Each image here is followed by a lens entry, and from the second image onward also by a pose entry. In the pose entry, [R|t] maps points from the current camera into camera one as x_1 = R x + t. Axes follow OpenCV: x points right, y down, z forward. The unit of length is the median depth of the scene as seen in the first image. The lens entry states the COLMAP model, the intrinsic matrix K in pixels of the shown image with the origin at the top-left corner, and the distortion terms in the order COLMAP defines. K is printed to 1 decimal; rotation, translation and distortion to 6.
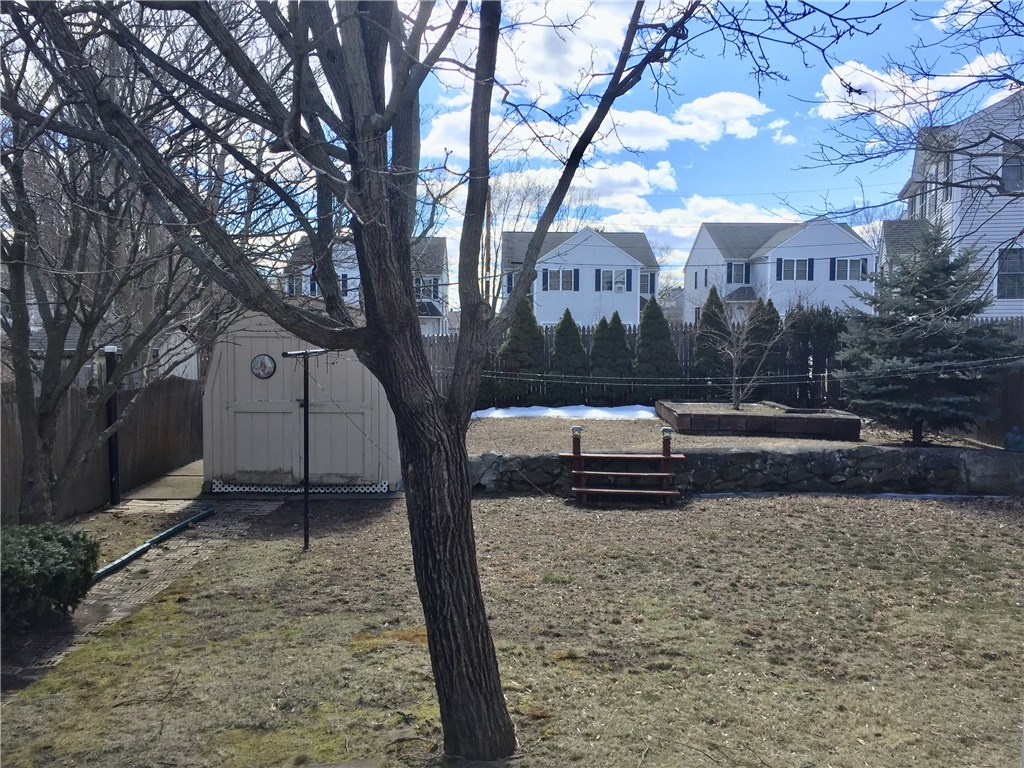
lens RADIAL K [[874.5, 0, 512.0], [0, 874.5, 384.0], [0, 0, 1]] dist [0.070371, -0.072698]
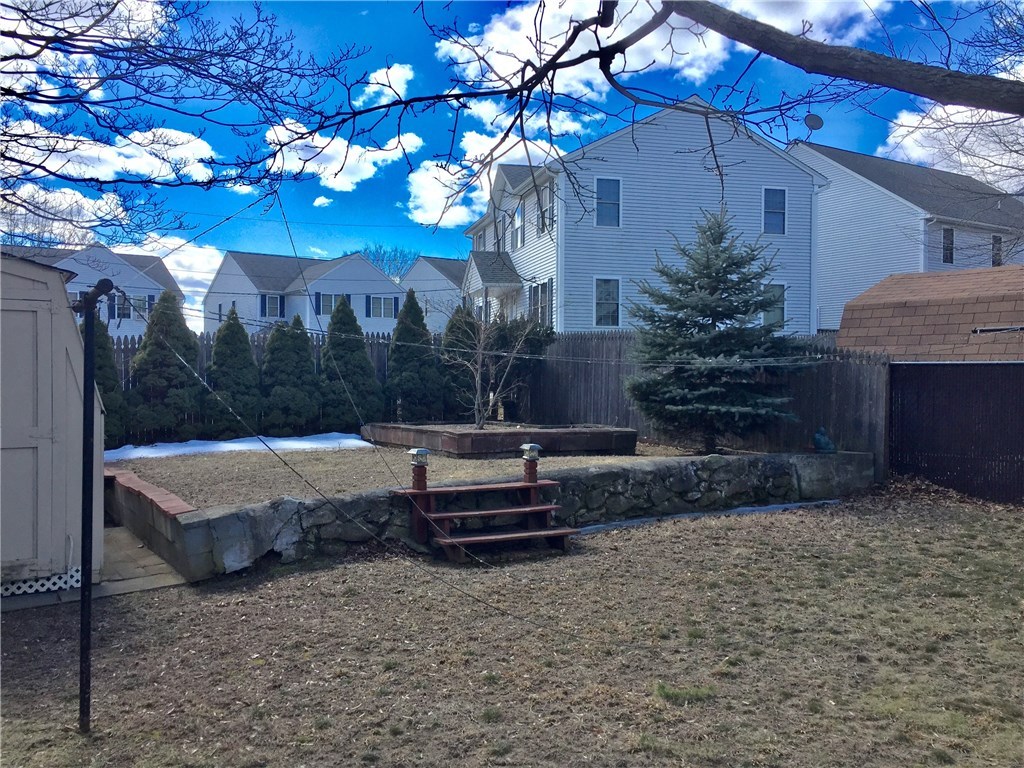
lens RADIAL K [[874.5, 0, 512.0], [0, 874.5, 384.0], [0, 0, 1]] dist [0.070371, -0.072698]
pose [[0.835974, -0.007801, 0.548714, -0.235229], [0.035979, 0.998527, -0.040619, 0.027734], [-0.547589, 0.053698, 0.835023, 0.382071]]
